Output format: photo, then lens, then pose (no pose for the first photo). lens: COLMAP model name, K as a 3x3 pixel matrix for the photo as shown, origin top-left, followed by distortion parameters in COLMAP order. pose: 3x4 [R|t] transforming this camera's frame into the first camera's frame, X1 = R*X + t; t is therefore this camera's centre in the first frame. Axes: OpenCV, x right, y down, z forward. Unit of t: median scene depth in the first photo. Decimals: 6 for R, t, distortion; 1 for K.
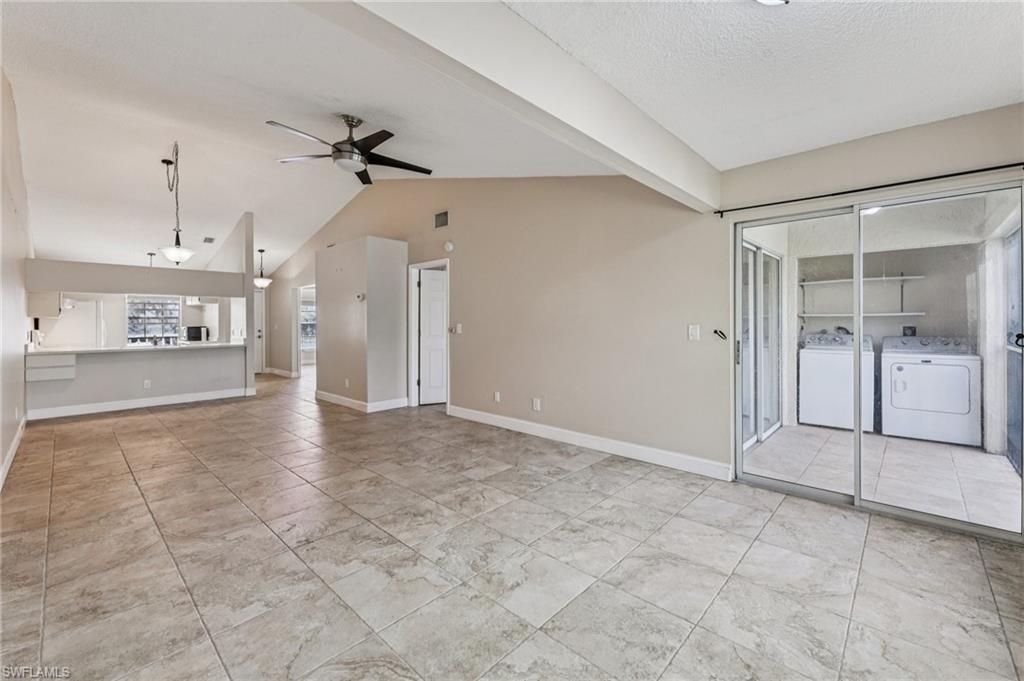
lens RADIAL K [[422.2, 0, 510.2], [0, 422.2, 328.6], [0, 0, 1]] dist [0.000691, -0.000427]
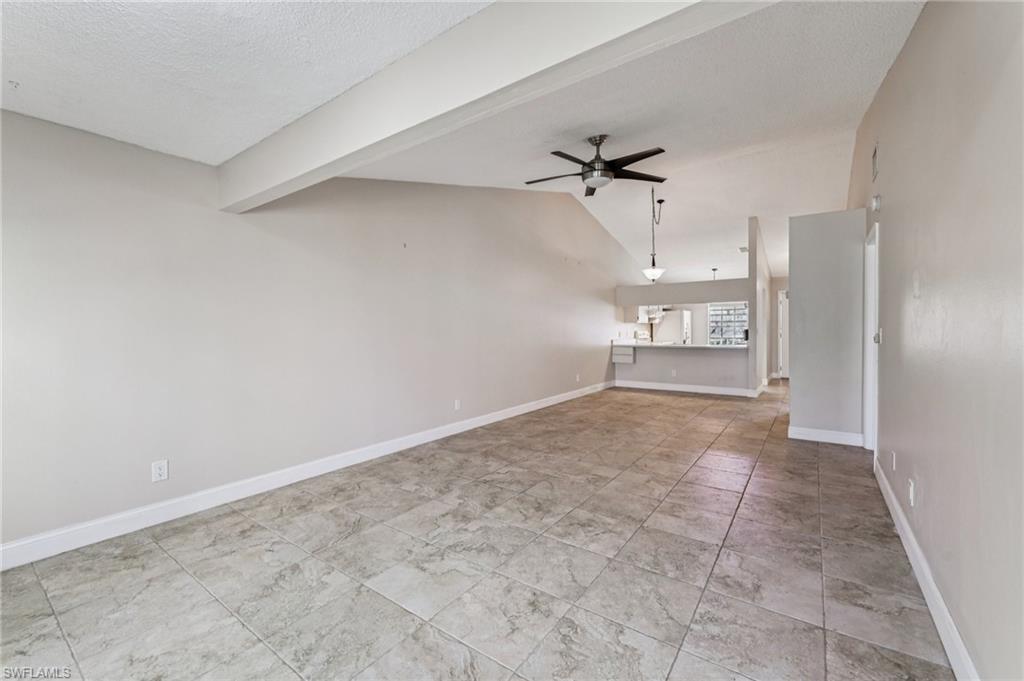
lens RADIAL K [[418.1, 0, 514.6], [0, 418.1, 337.5], [0, 0, 1]] dist [-0.000684, -0.000306]
pose [[0.131741, 0.024144, -0.990990, 0.850763], [-0.006194, 0.999704, 0.023533, -0.017100], [0.991265, 0.003038, 0.131852, 0.836718]]
